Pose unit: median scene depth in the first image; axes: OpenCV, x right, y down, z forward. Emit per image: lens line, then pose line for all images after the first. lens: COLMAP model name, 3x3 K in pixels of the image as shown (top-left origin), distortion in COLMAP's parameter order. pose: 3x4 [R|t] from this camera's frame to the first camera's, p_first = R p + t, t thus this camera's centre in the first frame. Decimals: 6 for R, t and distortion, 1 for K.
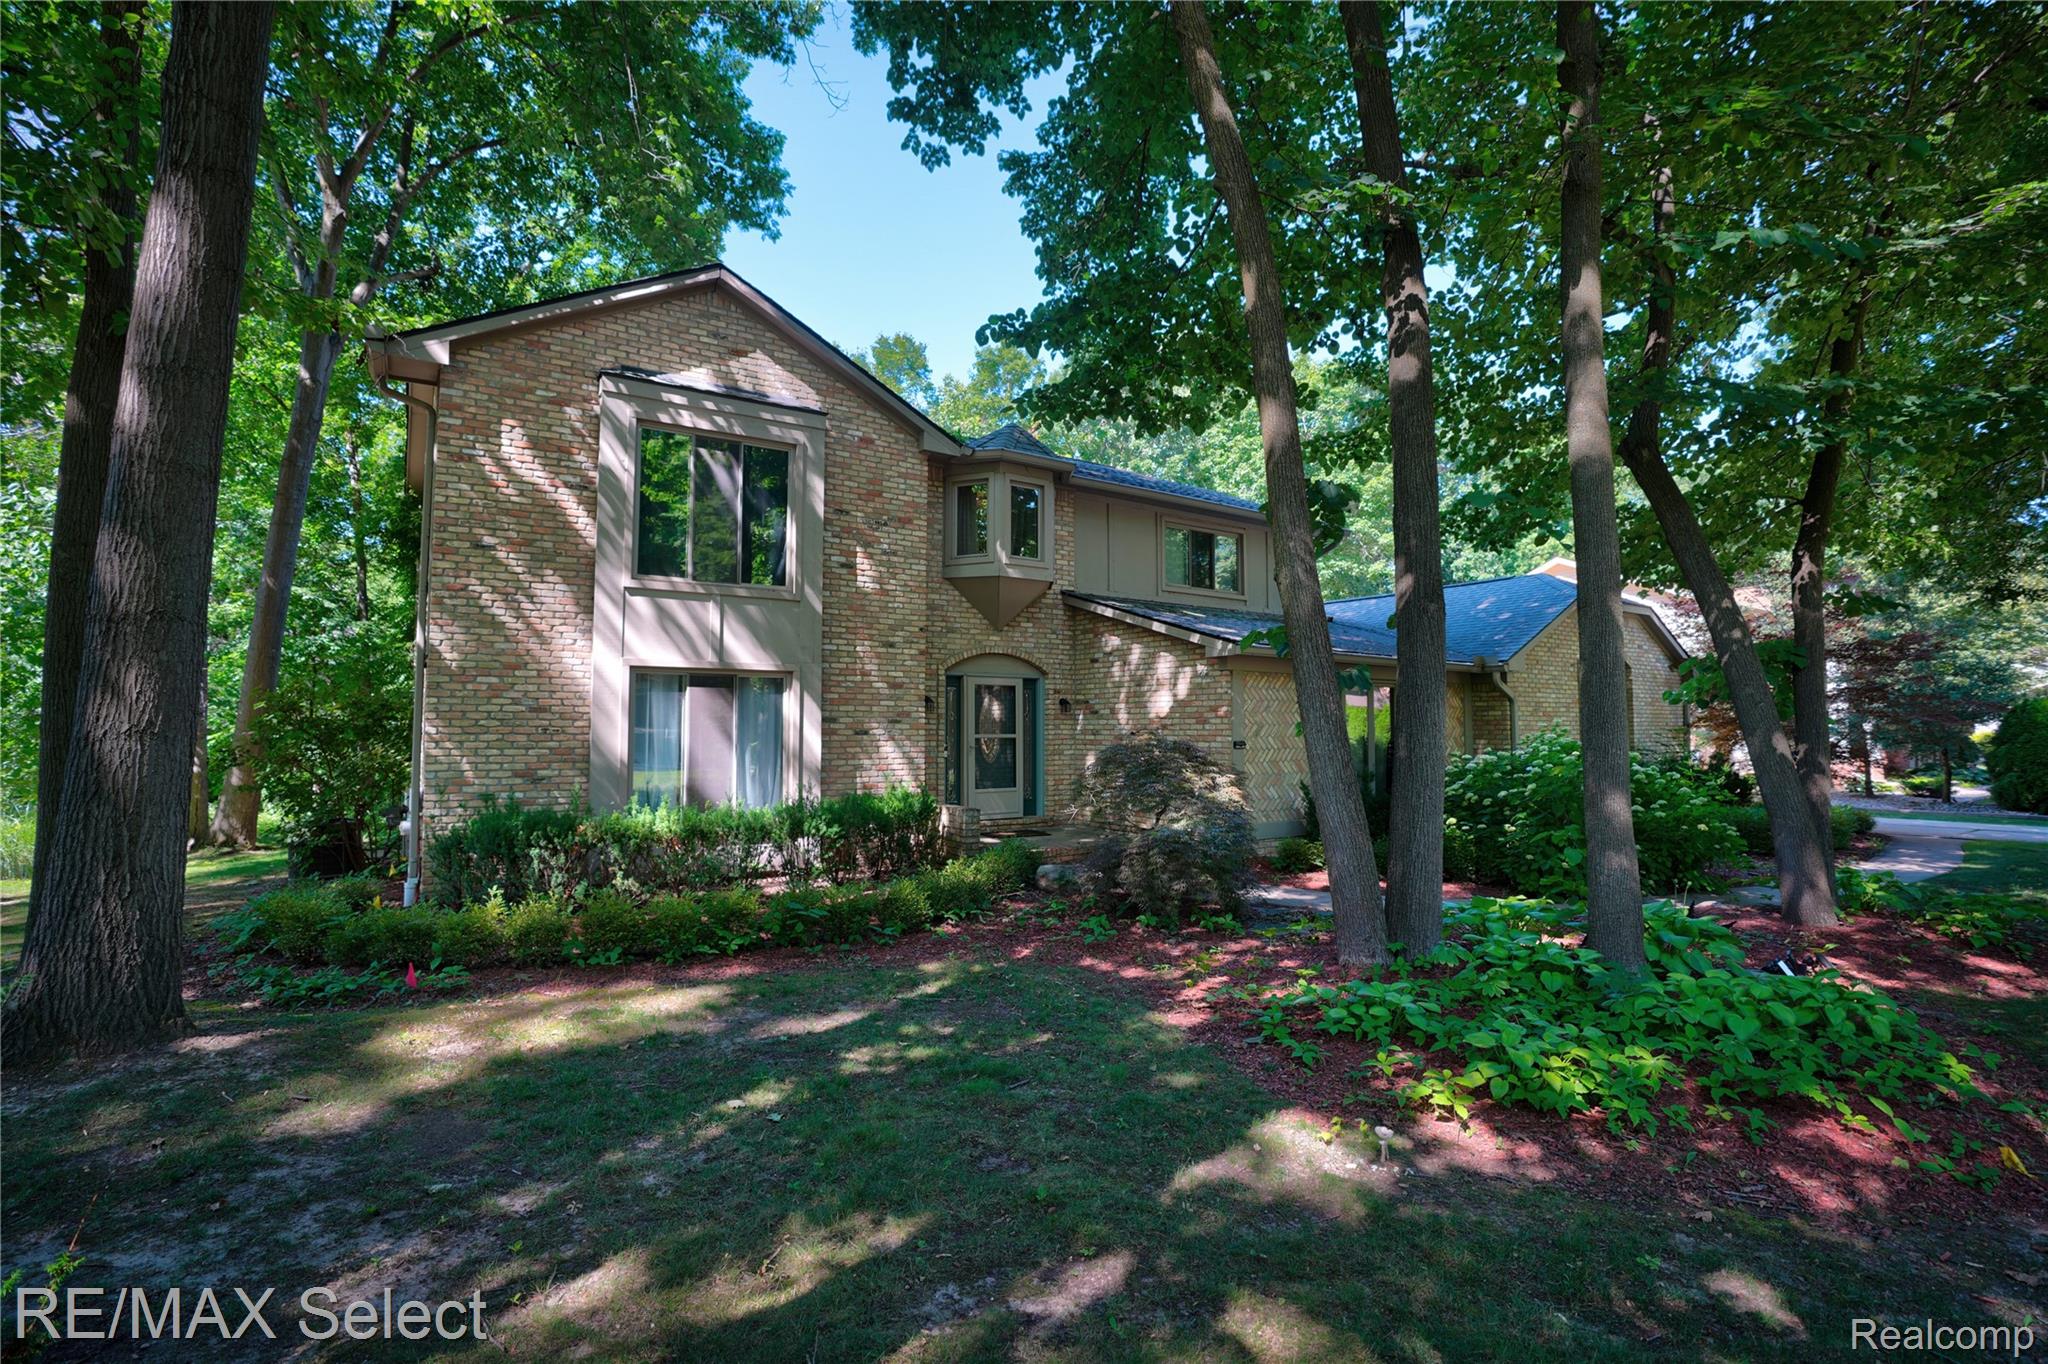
lens RADIAL K [[955.0, 0, 1024.0], [0, 955.0, 682.0], [0, 0, 1]] dist [-0.081114, 0.029229]
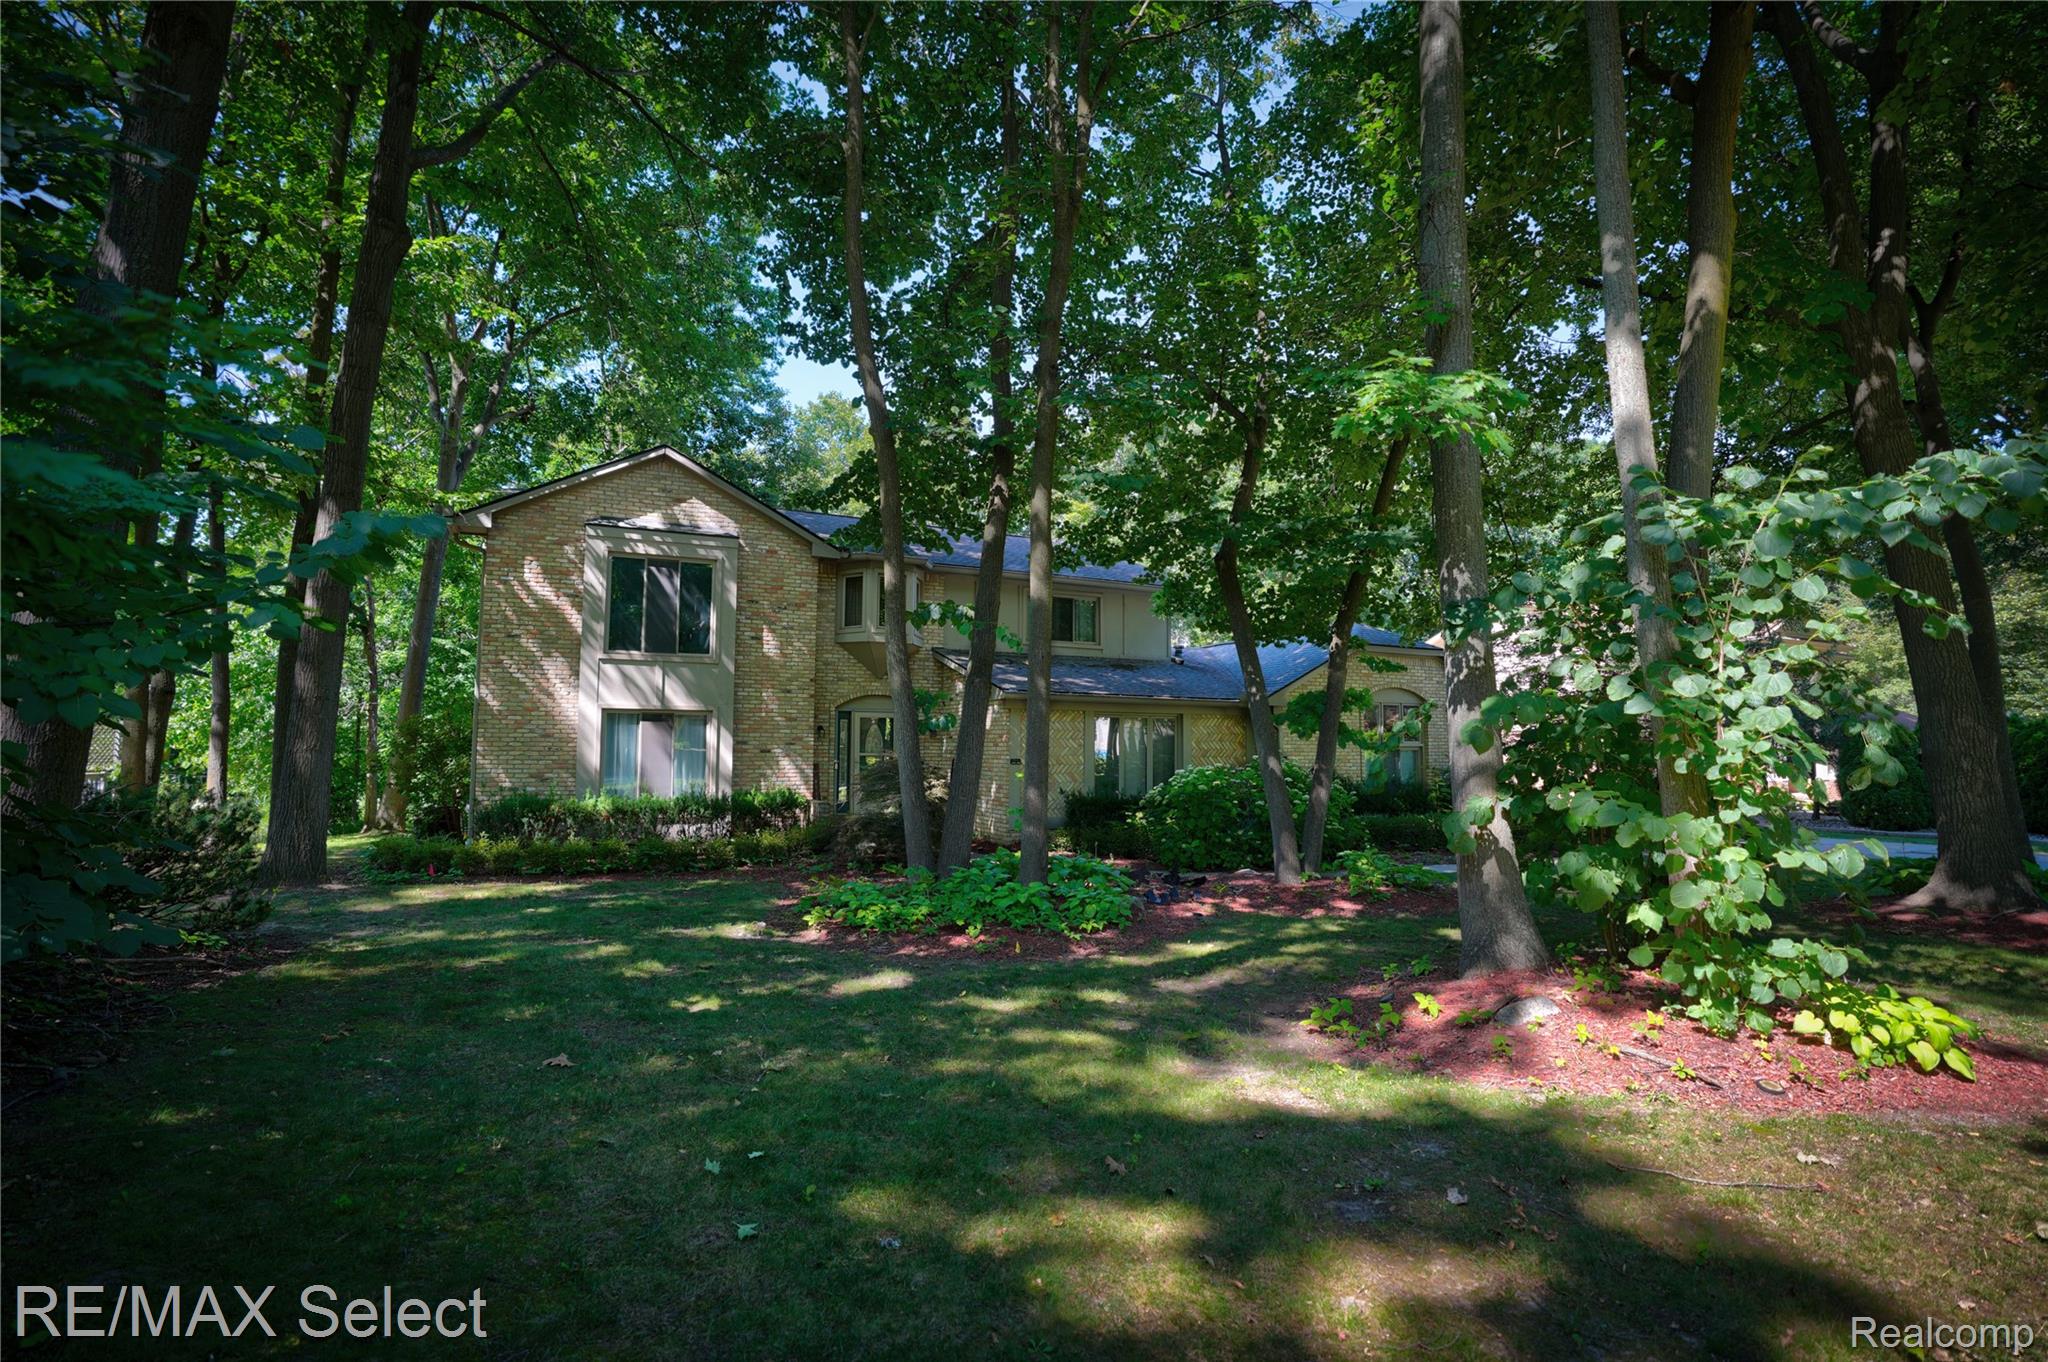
lens RADIAL K [[955.0, 0, 1024.0], [0, 955.0, 681.0], [0, 0, 1]] dist [-0.081114, 0.029229]
pose [[0.989974, -0.005623, -0.141141, 0.477457], [0.002737, 0.999783, -0.020628, -0.027111], [0.141226, 0.020035, 0.989775, -0.438619]]
